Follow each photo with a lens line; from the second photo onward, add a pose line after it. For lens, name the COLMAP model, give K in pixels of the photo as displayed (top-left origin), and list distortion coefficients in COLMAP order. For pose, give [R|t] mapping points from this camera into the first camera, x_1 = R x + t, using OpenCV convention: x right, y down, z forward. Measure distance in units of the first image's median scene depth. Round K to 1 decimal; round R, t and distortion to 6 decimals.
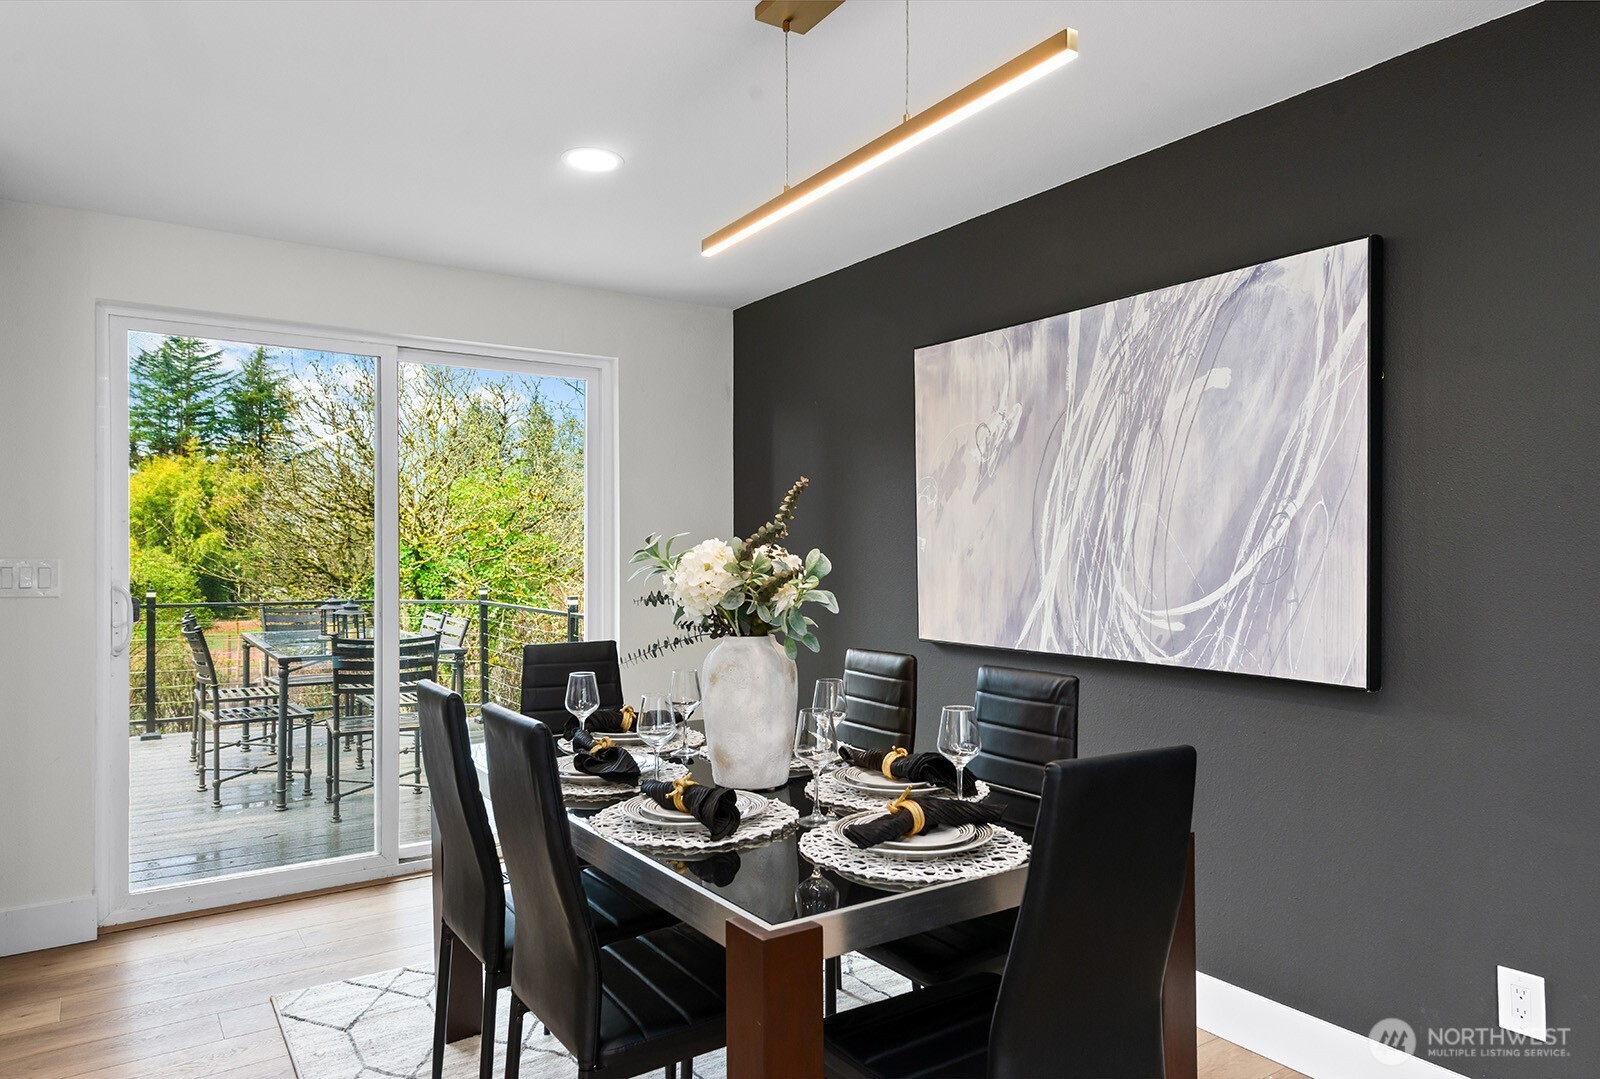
lens RADIAL K [[991.9, 0, 800.0], [0, 991.9, 539.5], [0, 0, 1]] dist [0.002376, 0.000516]
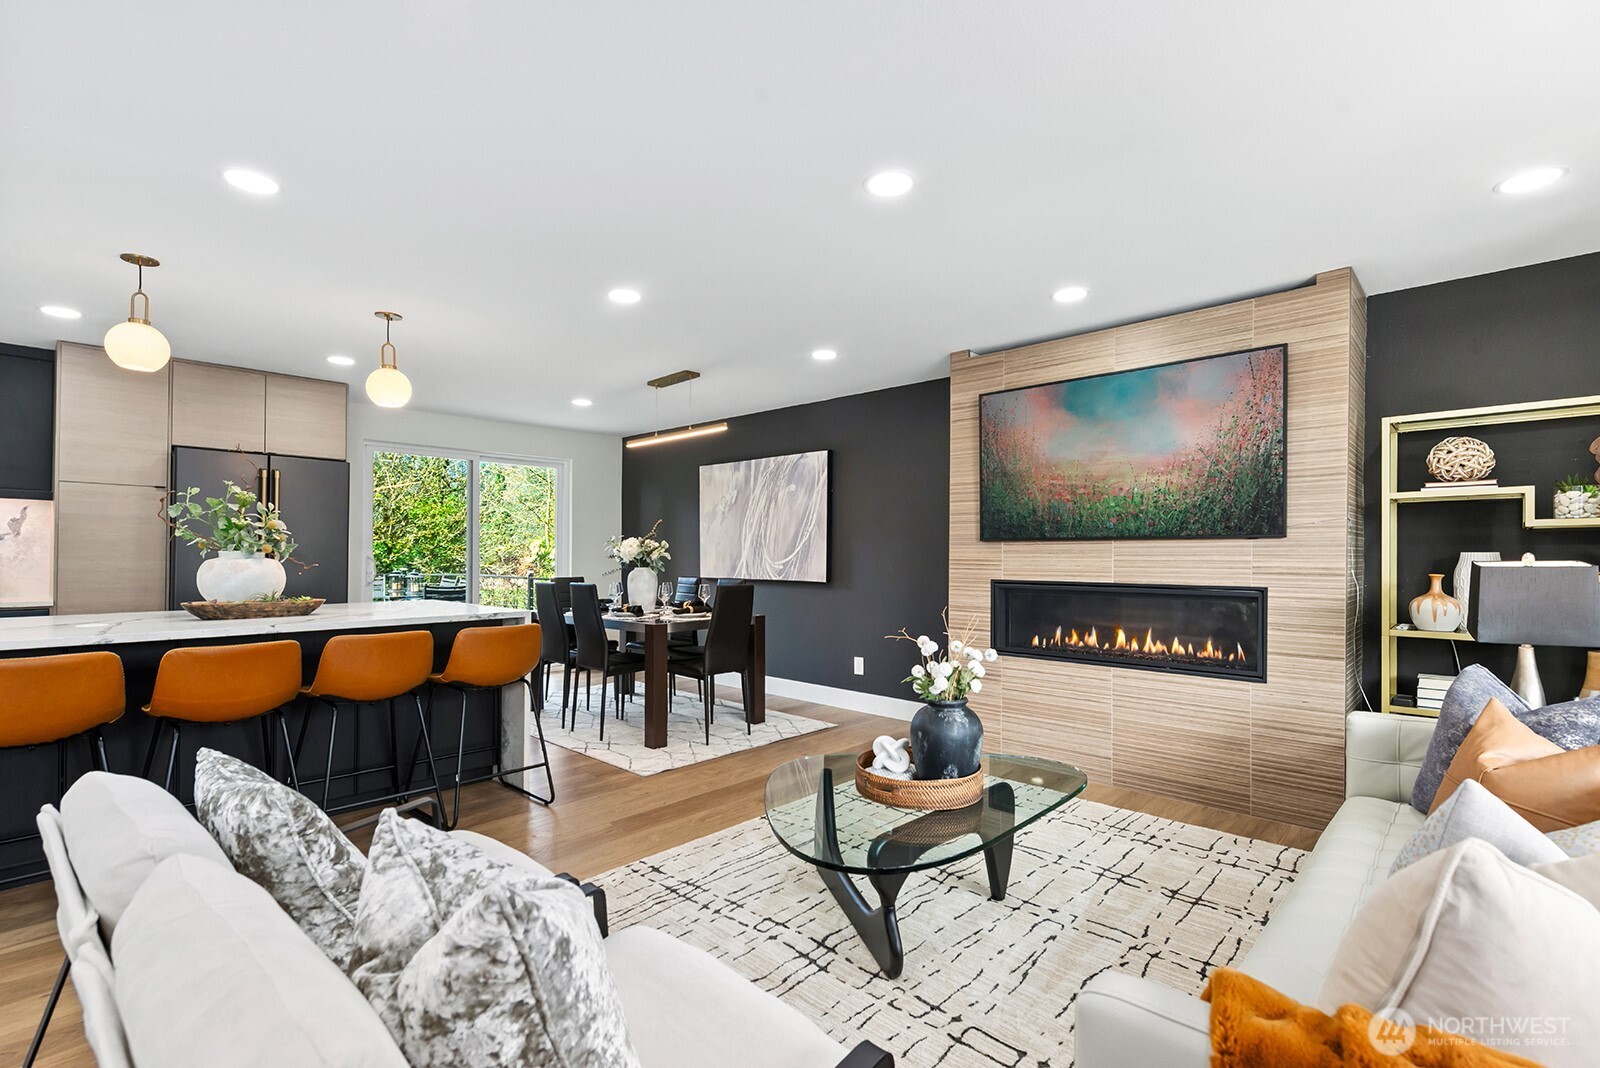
lens RADIAL K [[720.7, 0, 772.9], [0, 720.7, 540.7], [0, 0, 1]] dist [0.000649, 0.000008]
pose [[0.982420, 0.003769, 0.186645, -0.064549], [-0.003063, 0.999987, -0.004073, 0.015678], [-0.186658, 0.003430, 0.982419, -1.244515]]
